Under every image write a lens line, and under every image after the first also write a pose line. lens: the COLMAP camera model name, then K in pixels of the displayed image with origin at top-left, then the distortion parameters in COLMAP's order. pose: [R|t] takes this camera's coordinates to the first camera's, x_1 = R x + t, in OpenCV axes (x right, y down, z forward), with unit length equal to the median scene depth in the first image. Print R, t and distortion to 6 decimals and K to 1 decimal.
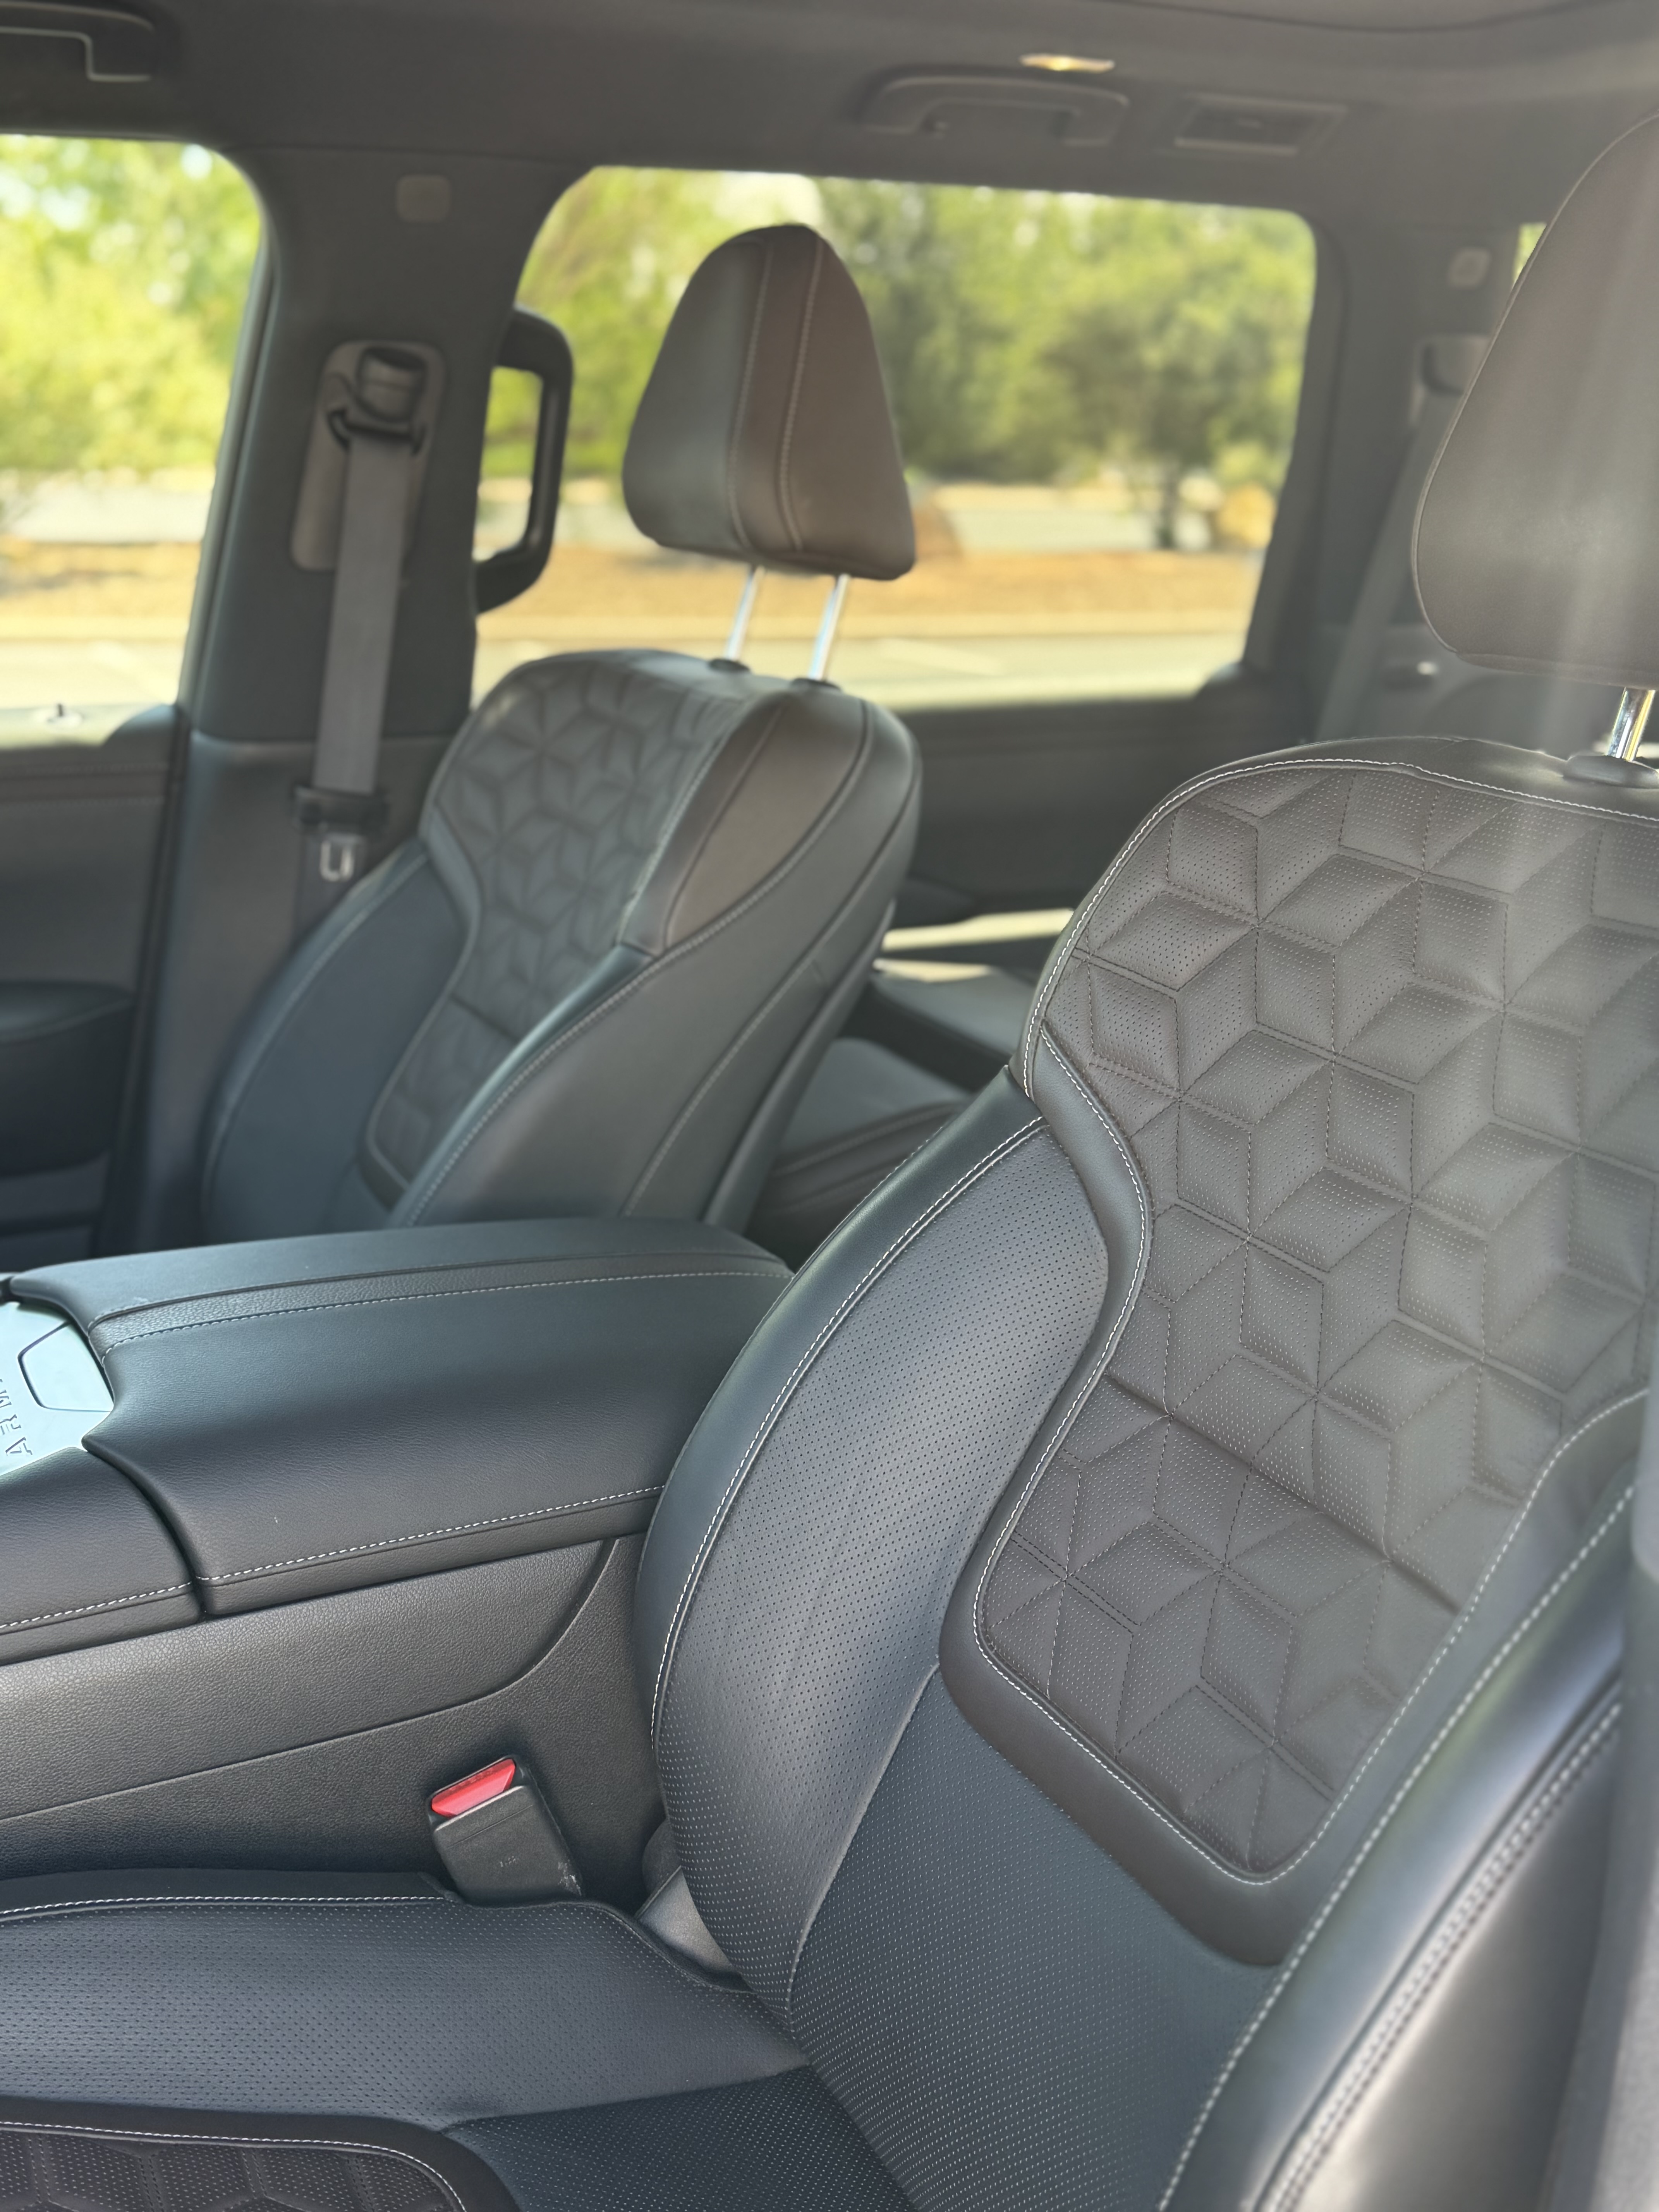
lens RADIAL K [[2372.4, 0, 799.1], [0, 2372.4, 1096.9], [0, 0, 1]] dist [0.189887, -0.474171]
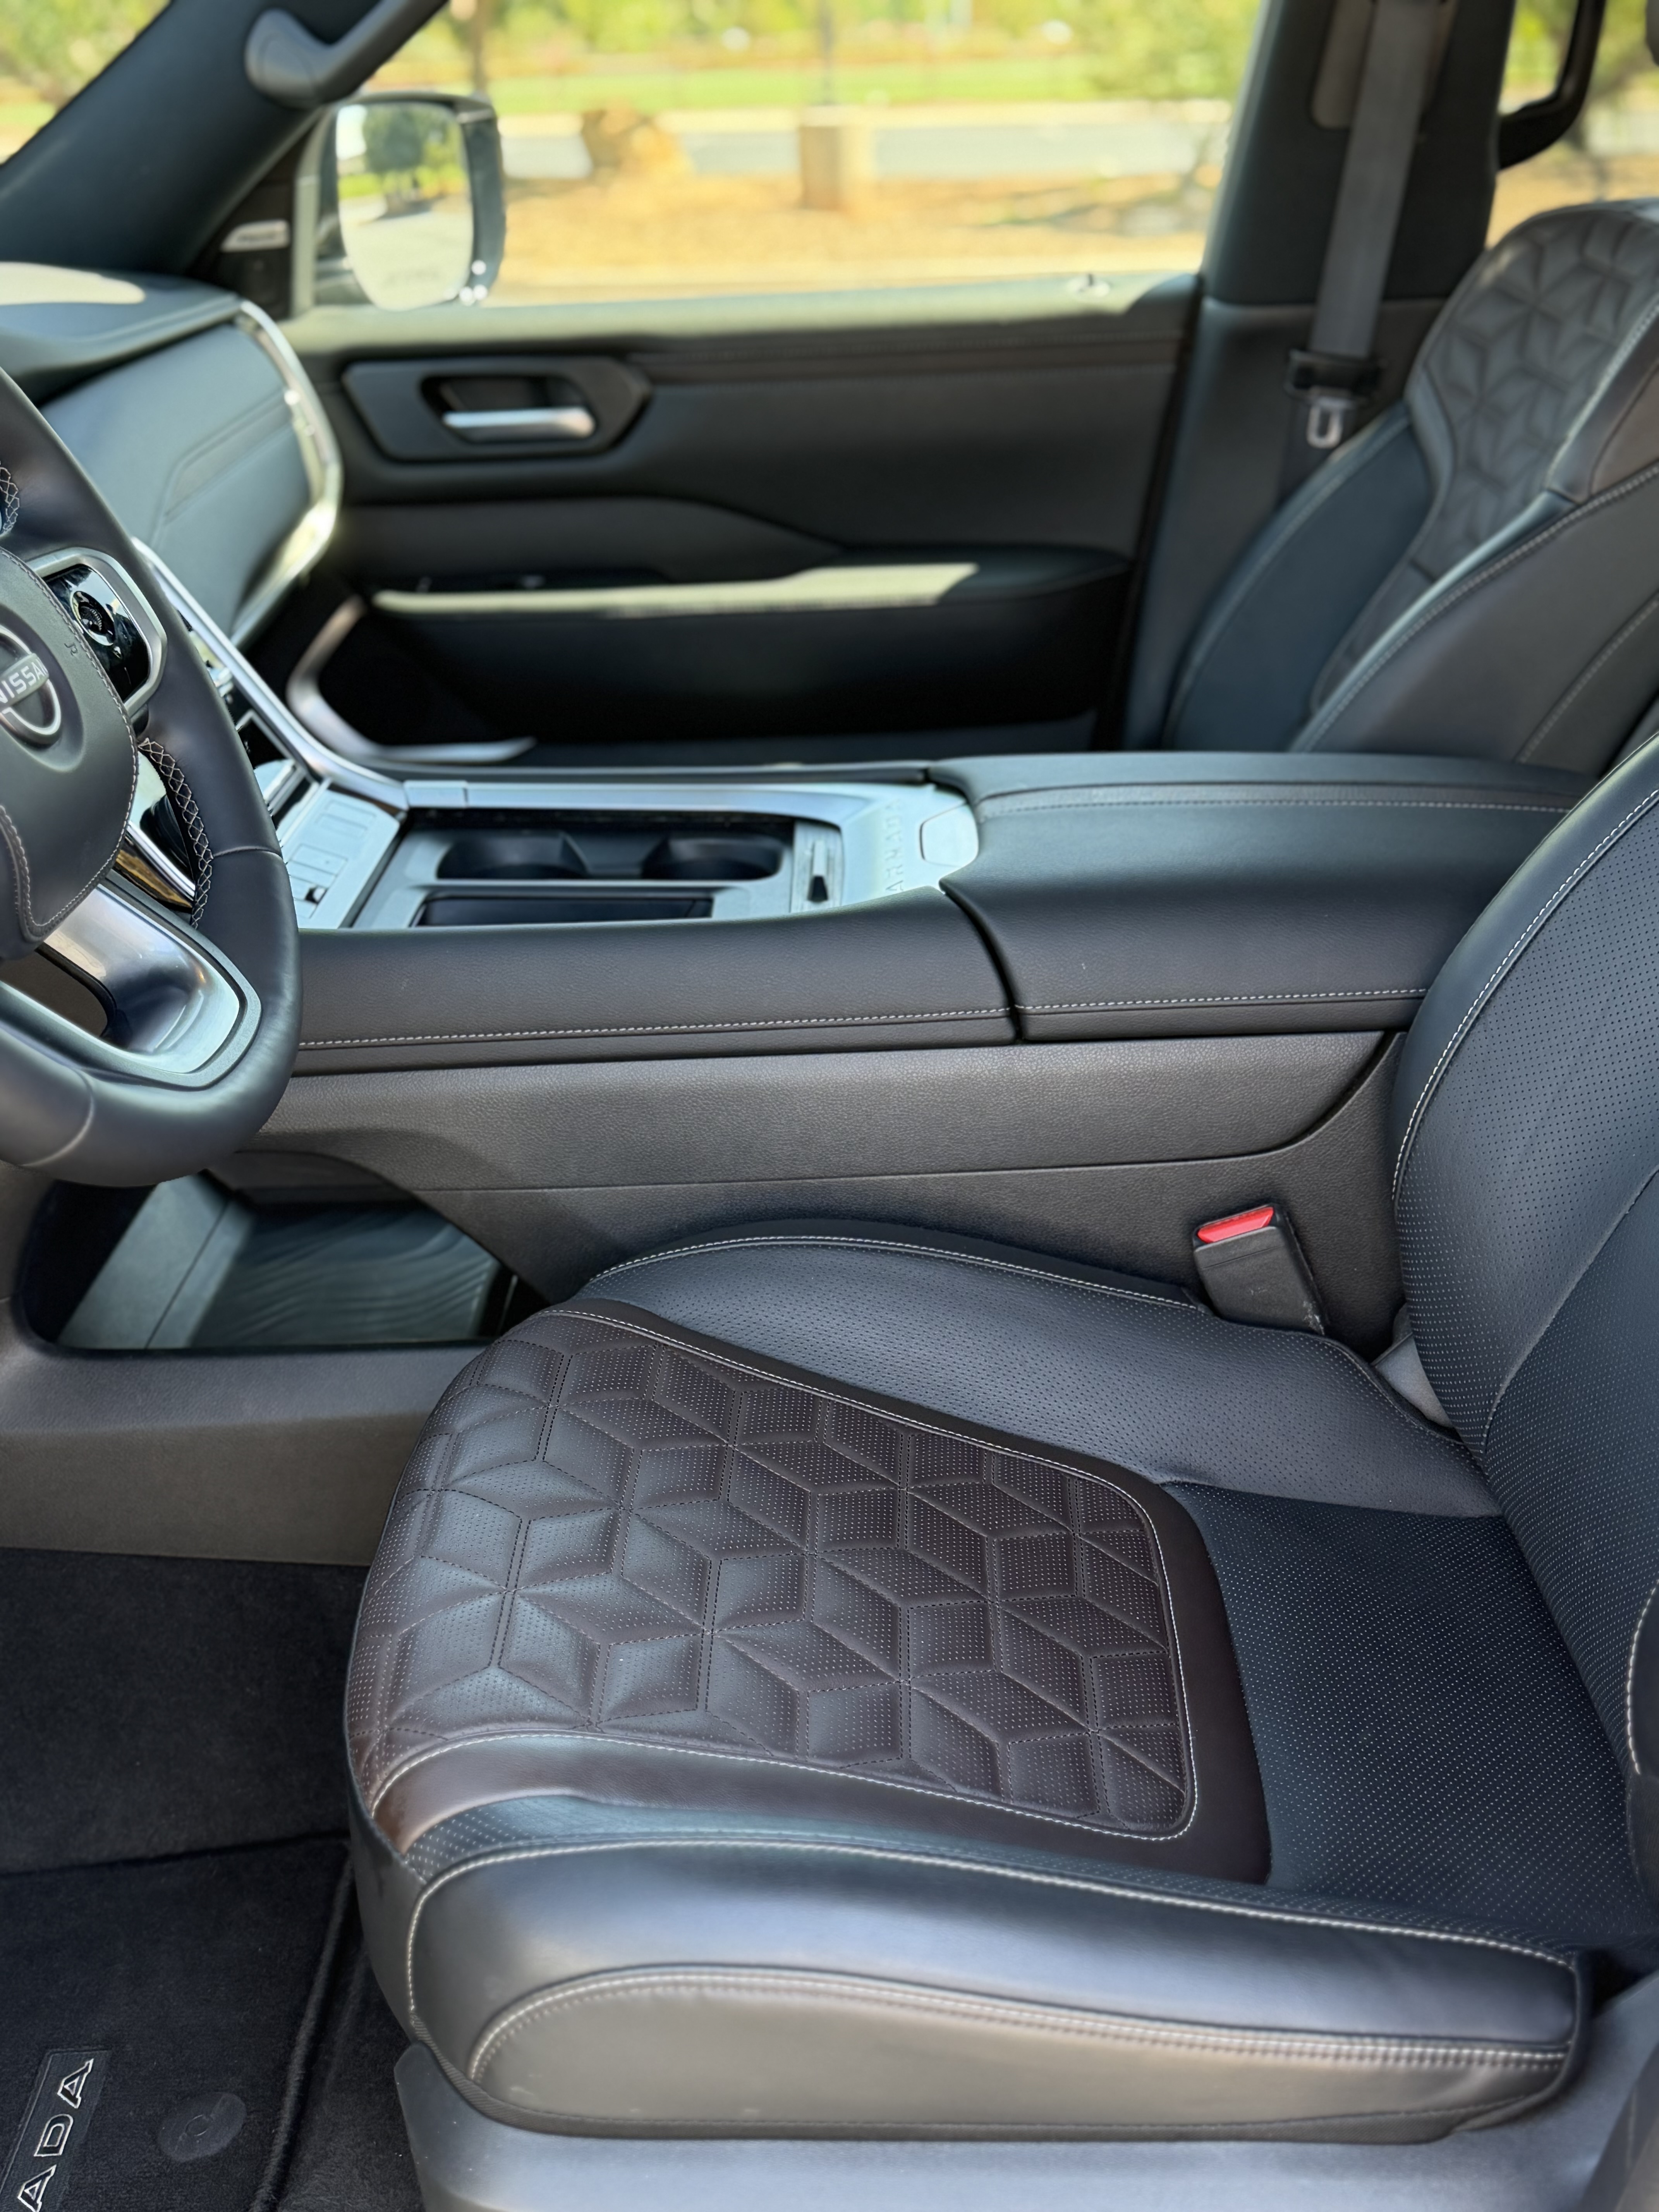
lens RADIAL K [[2371.2, 0, 829.5], [0, 2371.2, 1106.0], [0, 0, 1]] dist [0.211337, -0.531318]
pose [[0.893889, 0.133755, -0.427868, 0.151737], [-0.072309, 0.984973, 0.156845, 0.063617], [0.442417, -0.109263, 0.890128, -0.071264]]
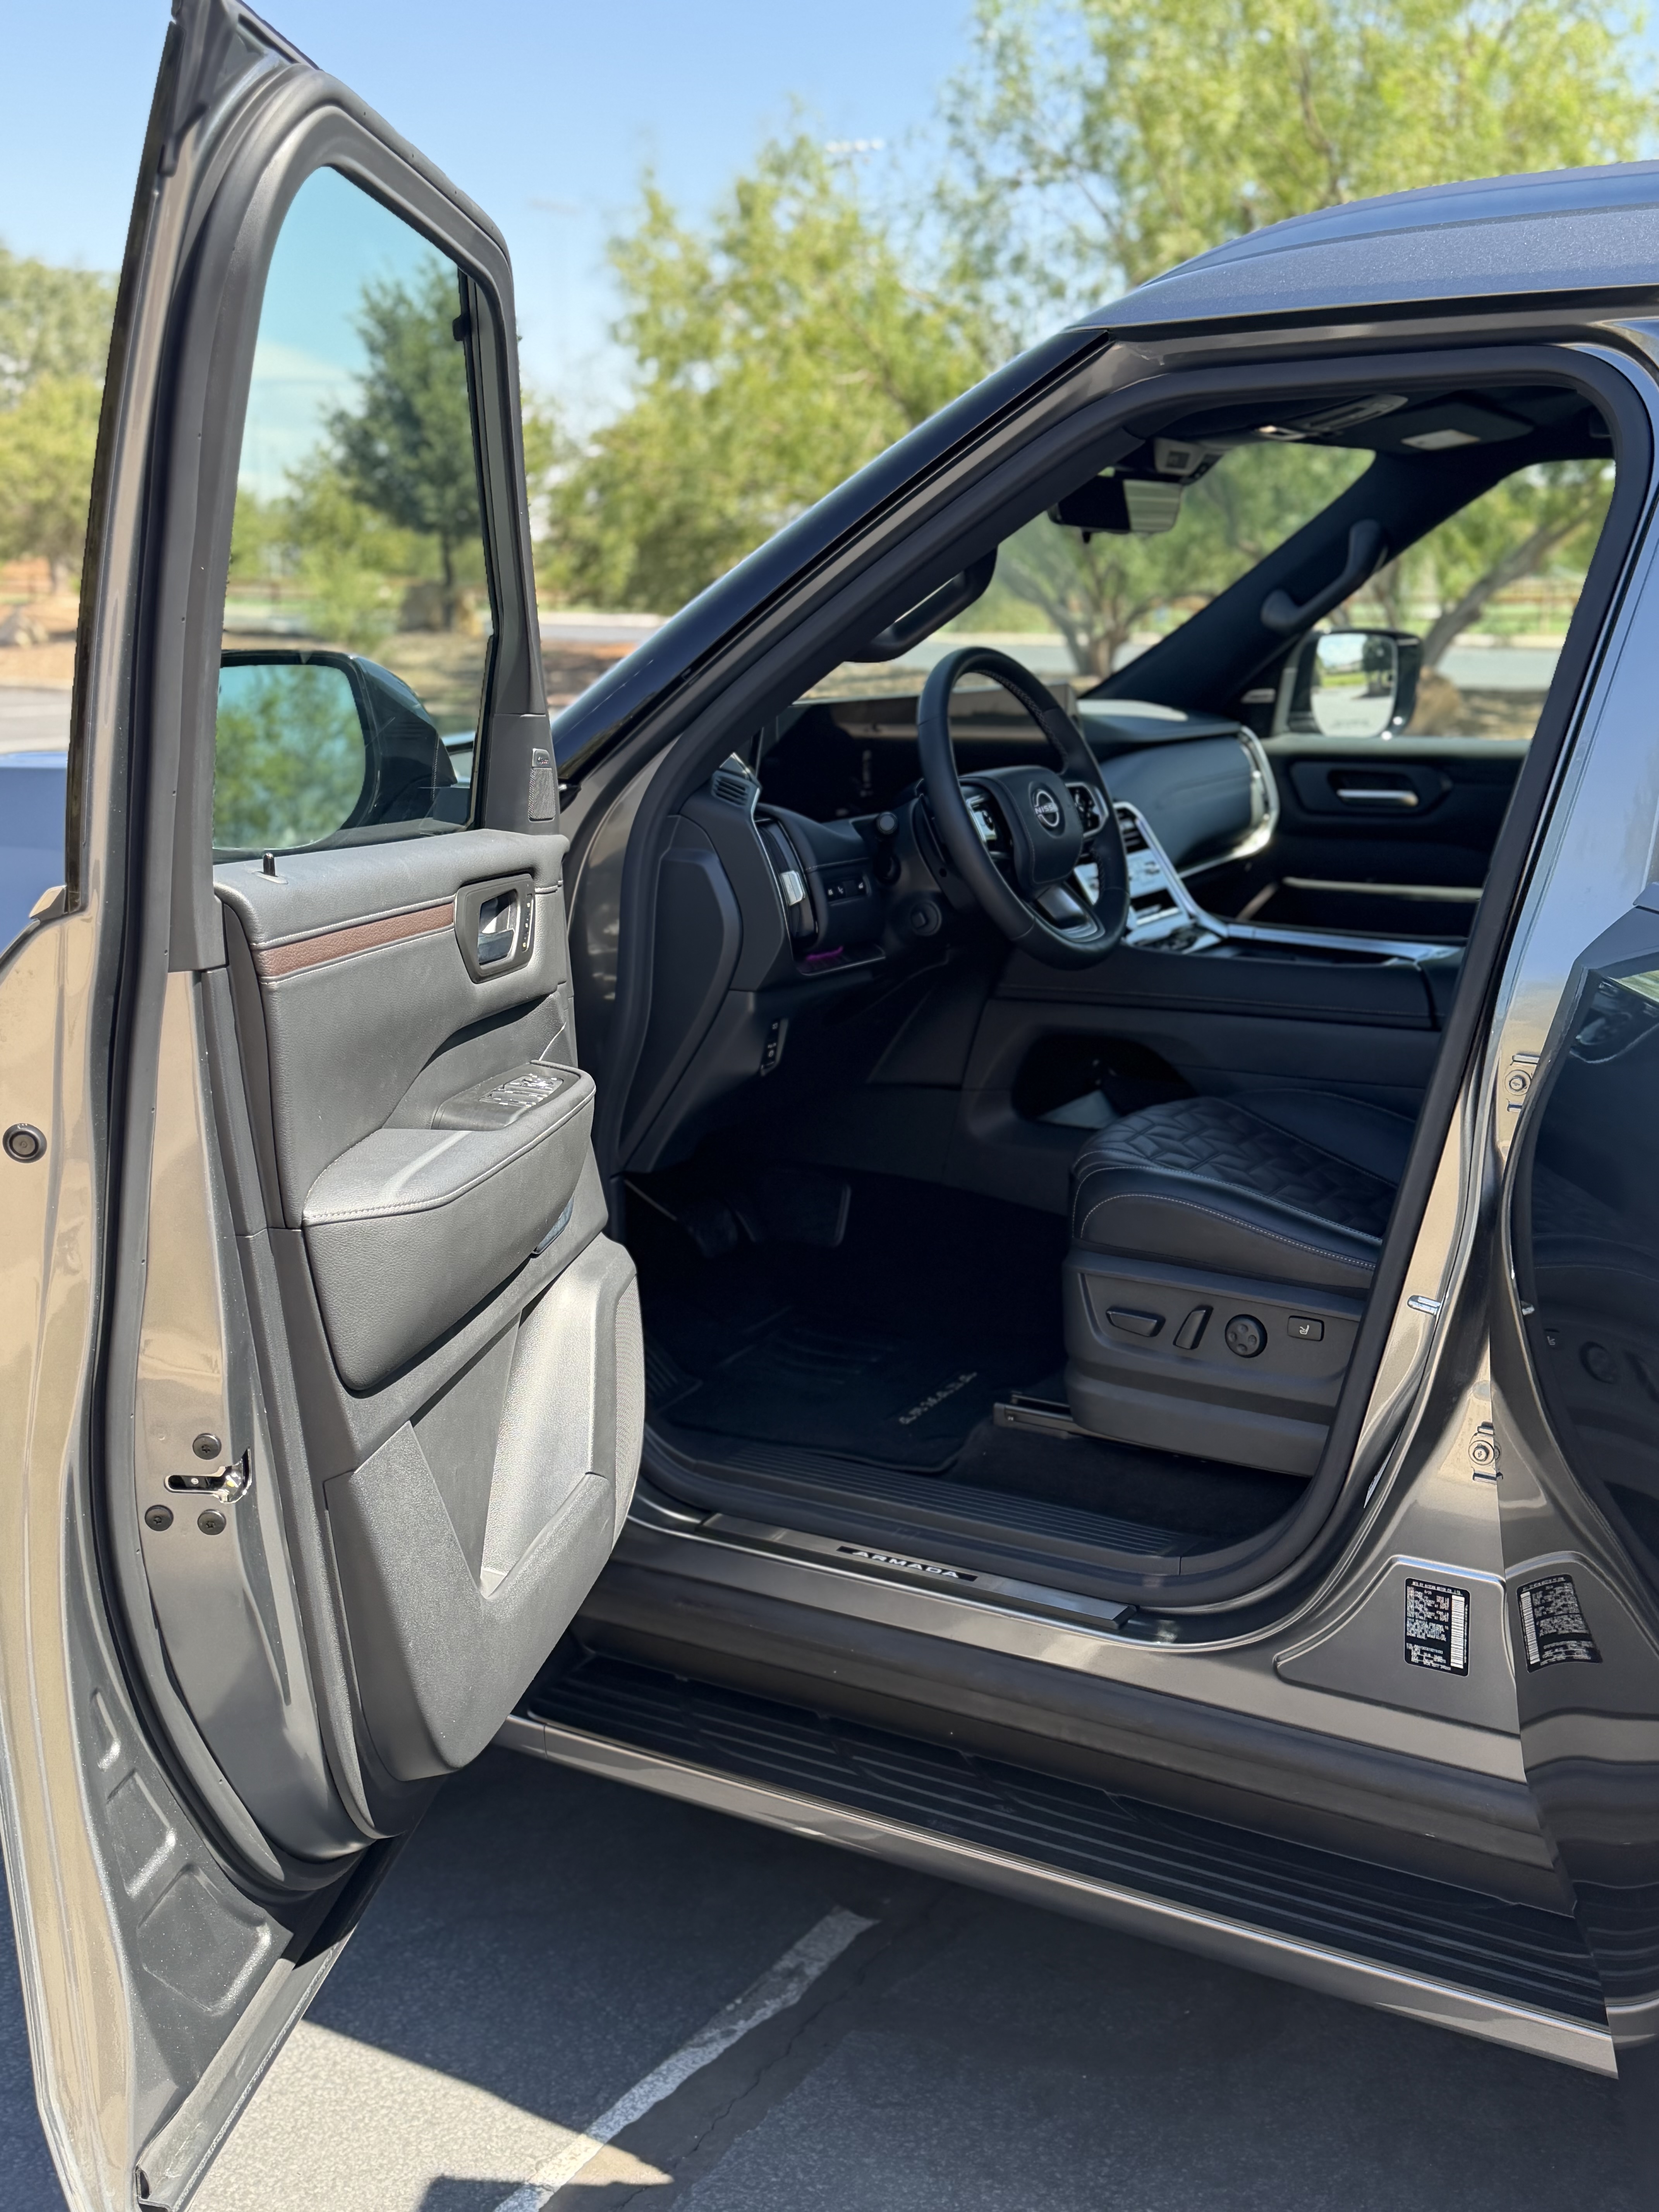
lens RADIAL K [[2372.4, 0, 799.1], [0, 2372.4, 1096.9], [0, 0, 1]] dist [0.189887, -0.474171]
pose [[0.560318, 0.153394, -0.813950, 1.483185], [-0.214676, 0.976016, 0.036154, 0.329821], [0.799974, 0.154478, 0.579809, -1.067199]]
